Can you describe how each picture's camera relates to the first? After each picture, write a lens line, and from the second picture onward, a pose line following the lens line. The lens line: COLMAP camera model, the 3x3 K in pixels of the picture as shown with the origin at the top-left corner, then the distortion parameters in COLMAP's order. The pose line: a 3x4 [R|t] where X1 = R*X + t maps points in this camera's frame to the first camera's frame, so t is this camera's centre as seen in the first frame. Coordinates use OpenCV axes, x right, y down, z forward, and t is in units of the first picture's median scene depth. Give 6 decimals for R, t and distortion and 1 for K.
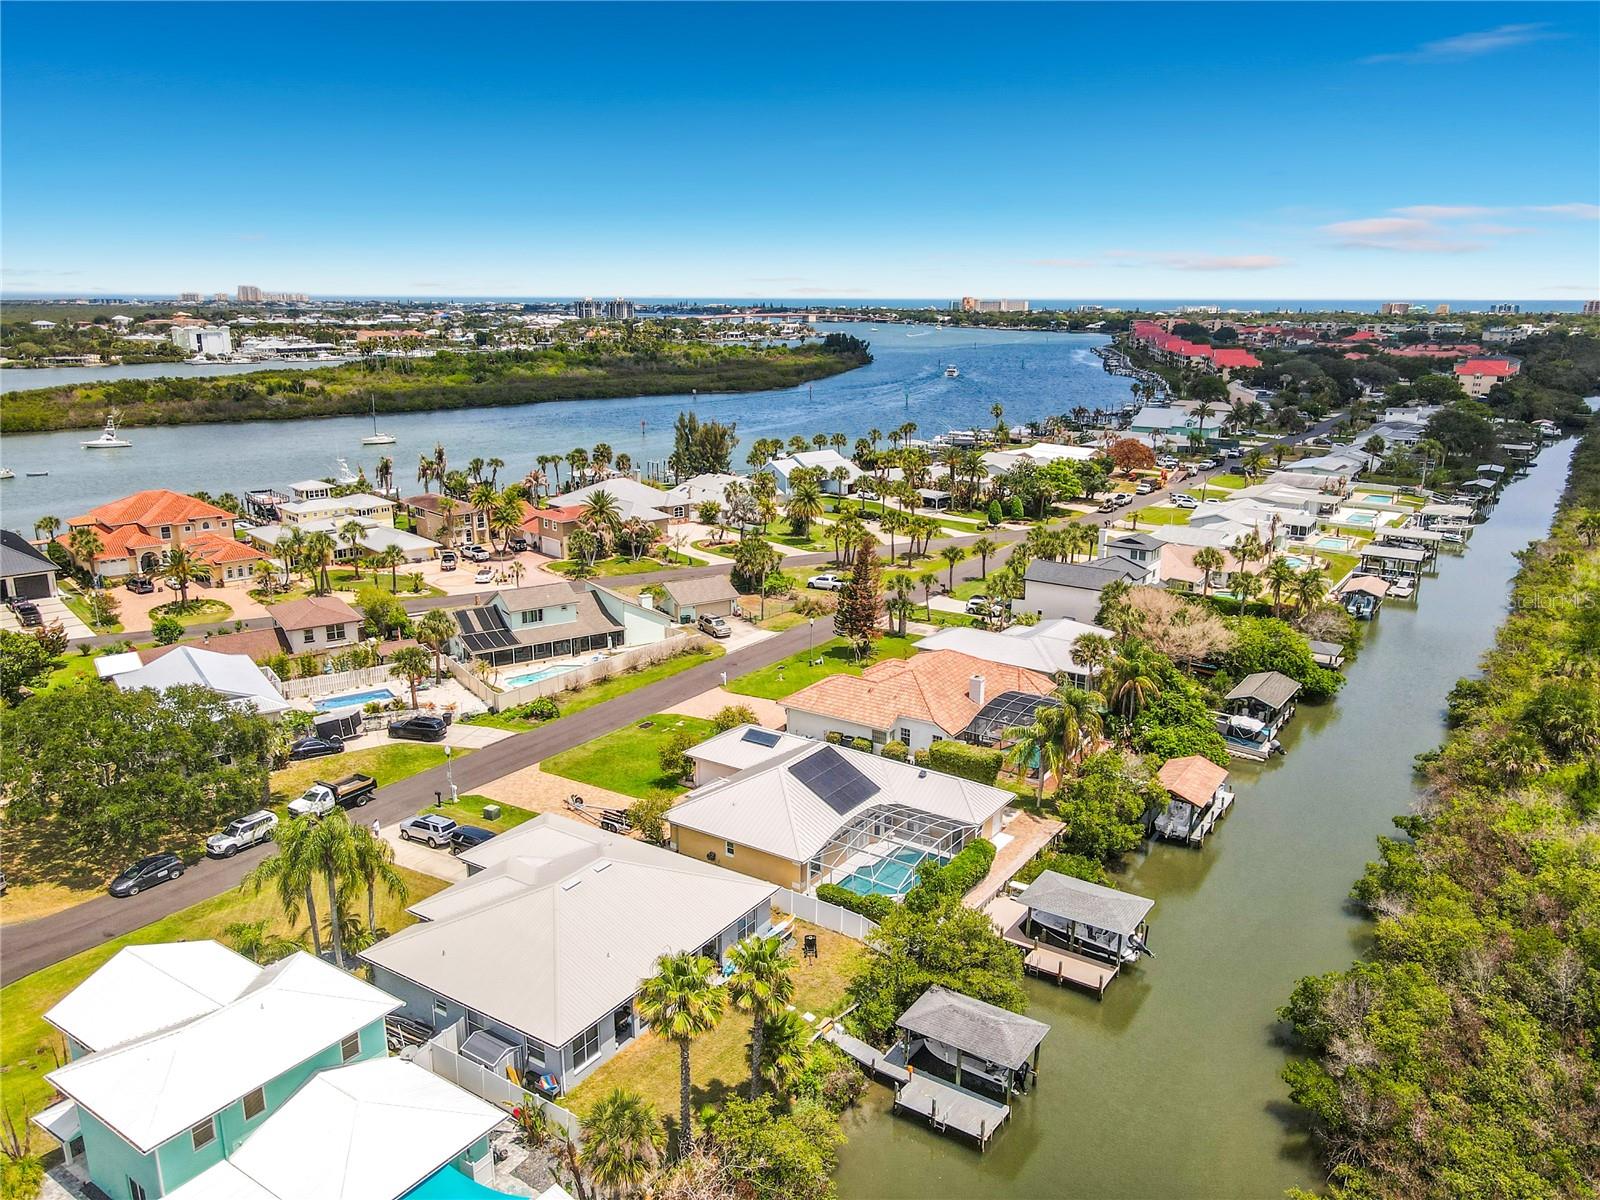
lens RADIAL K [[1172.6, 0, 807.4], [0, 1172.6, 602.9], [0, 0, 1]] dist [0.033844, -0.003063]
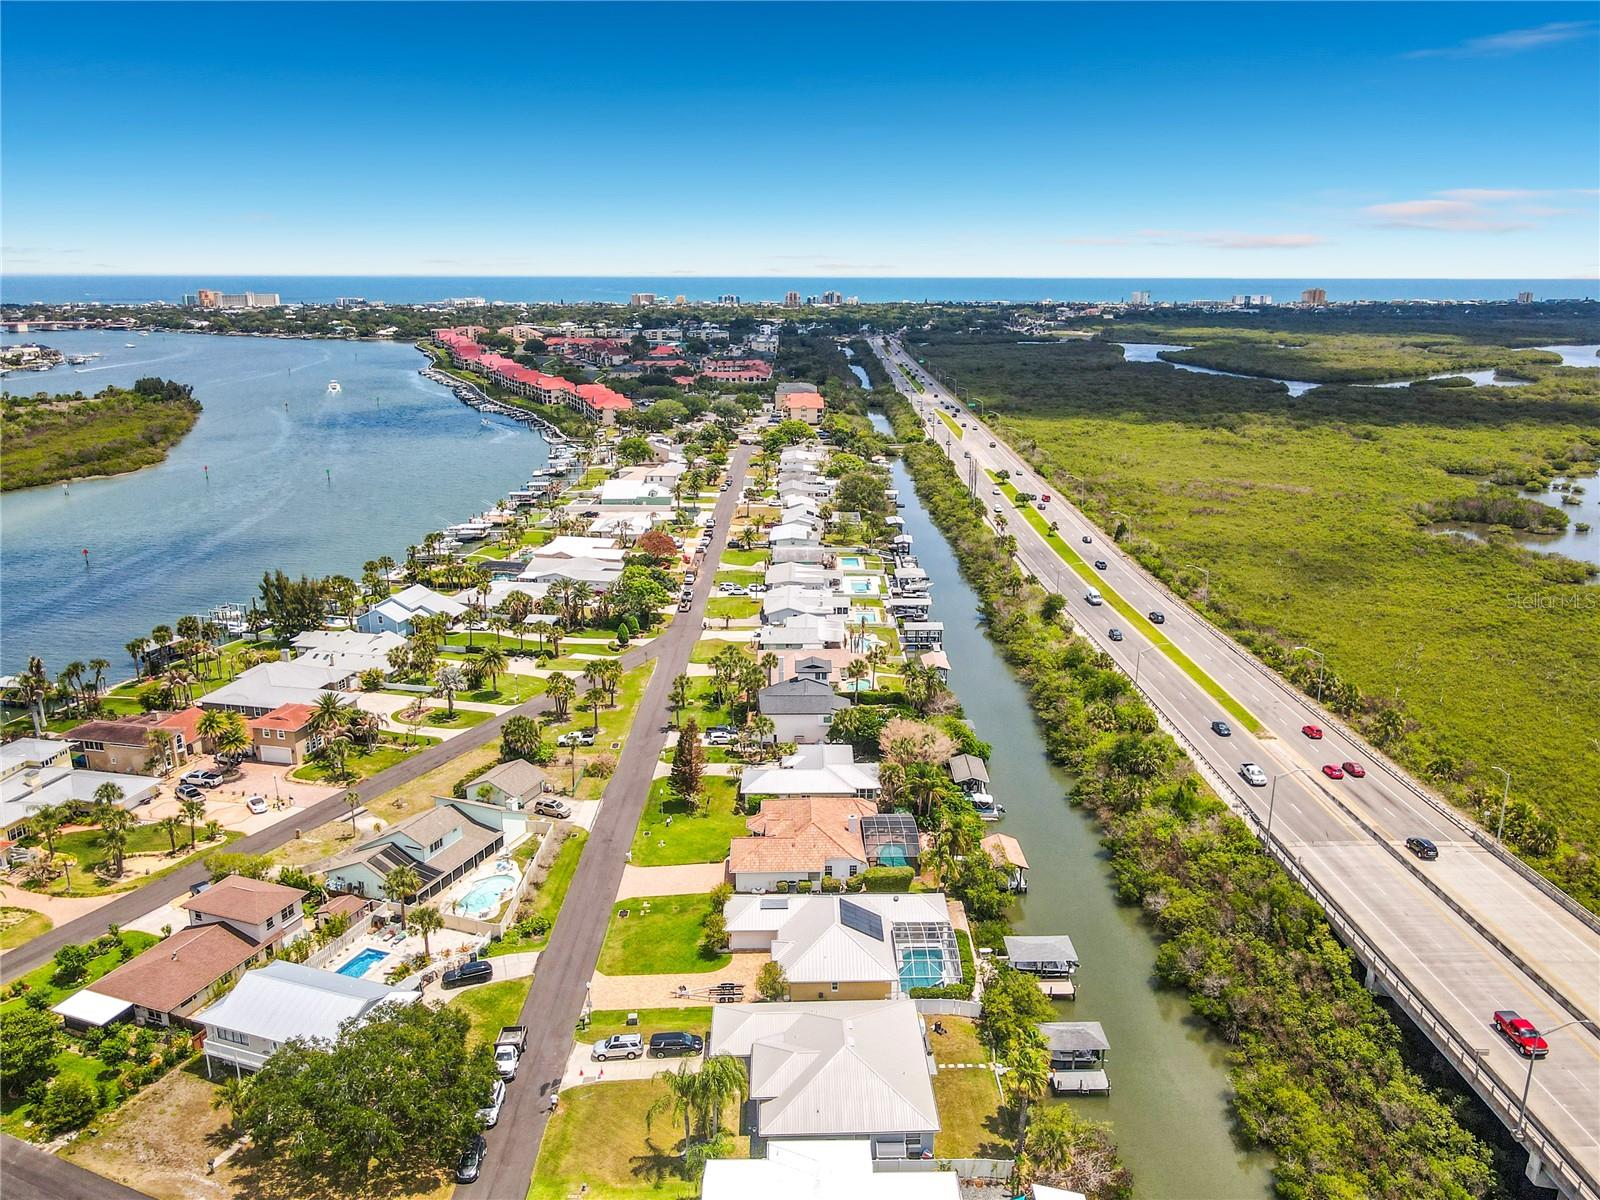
lens RADIAL K [[1188.2, 0, 820.8], [0, 1188.2, 601.9], [0, 0, 1]] dist [0.007800, 0.003871]
pose [[0.816233, -0.156144, 0.556221, -0.691361], [0.148868, 0.987116, 0.058649, -0.301453], [-0.558213, 0.034932, 0.828962, -0.225384]]
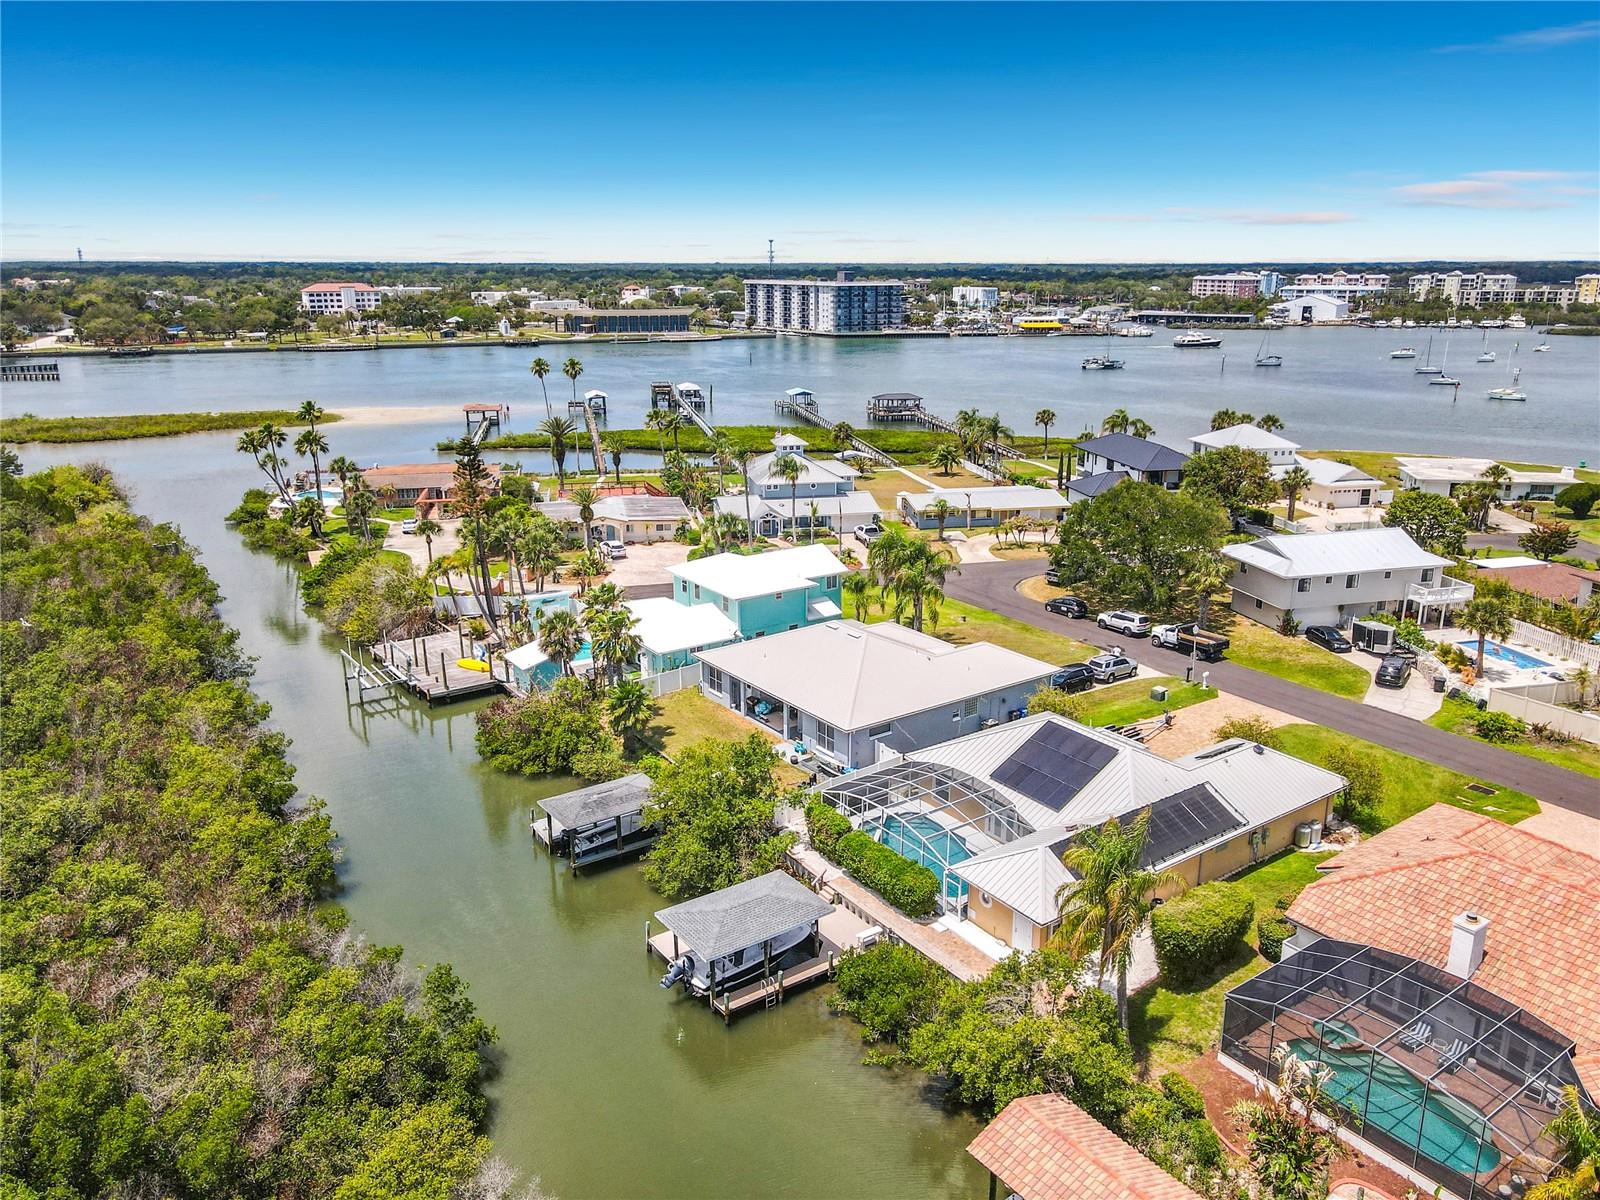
lens RADIAL K [[1181.2, 0, 825.9], [0, 1181.2, 602.9], [0, 0, 1]] dist [0.025177, 0.004673]
pose [[-0.333475, 0.262639, -0.905436, 0.640911], [-0.242859, 0.904066, 0.351687, -0.157709], [0.910941, 0.337172, -0.237699, 0.857004]]
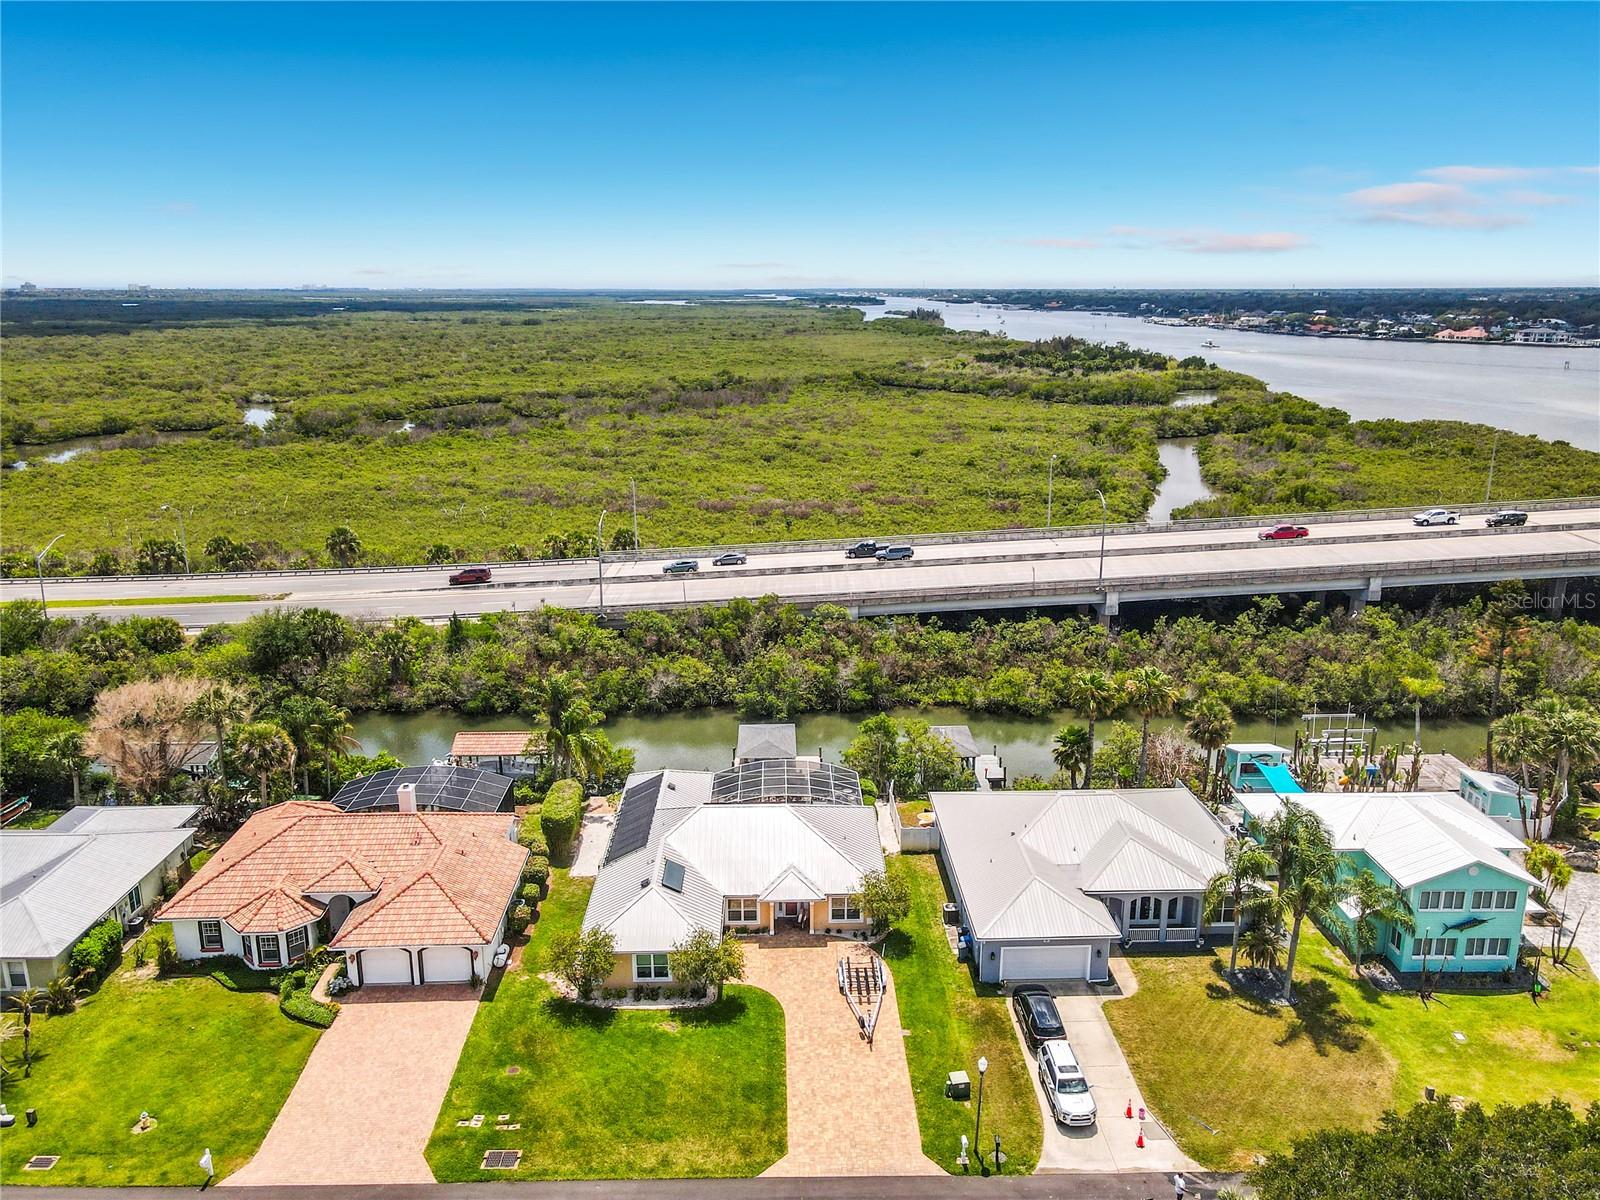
lens RADIAL K [[1192.7, 0, 800.0], [0, 1192.7, 600.0], [0, 0, 1]] dist [-0.012173, 0.072201]
pose [[-0.574979, -0.211458, 0.790370, -0.615251], [0.204840, 0.898052, 0.389286, -0.306511], [-0.792111, 0.385731, -0.473046, 1.149966]]
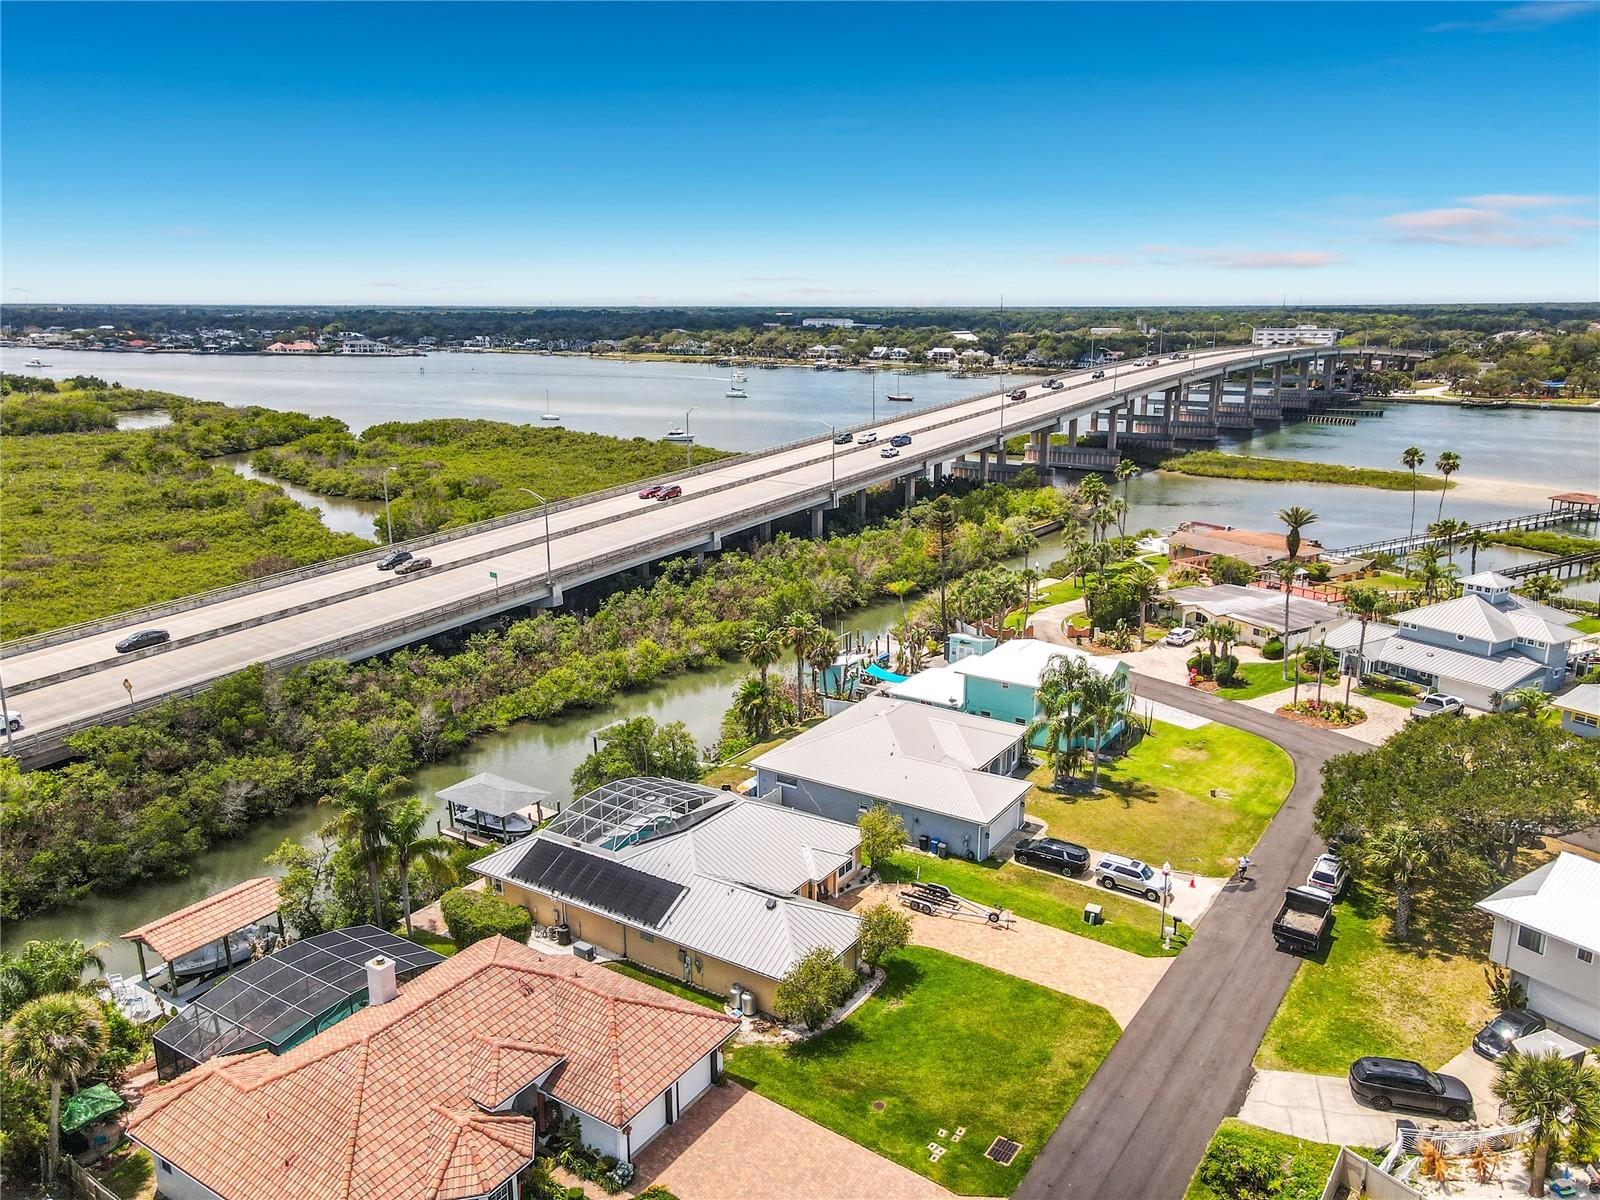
lens RADIAL K [[1183.8, 0, 803.1], [0, 1183.8, 603.9], [0, 0, 1]] dist [-0.015129, 0.065557]
pose [[-0.999996, -0.002503, -0.001244, -0.057280], [-0.002792, 0.875300, 0.483572, -0.368139], [-0.000121, 0.483574, -0.875304, 1.452757]]
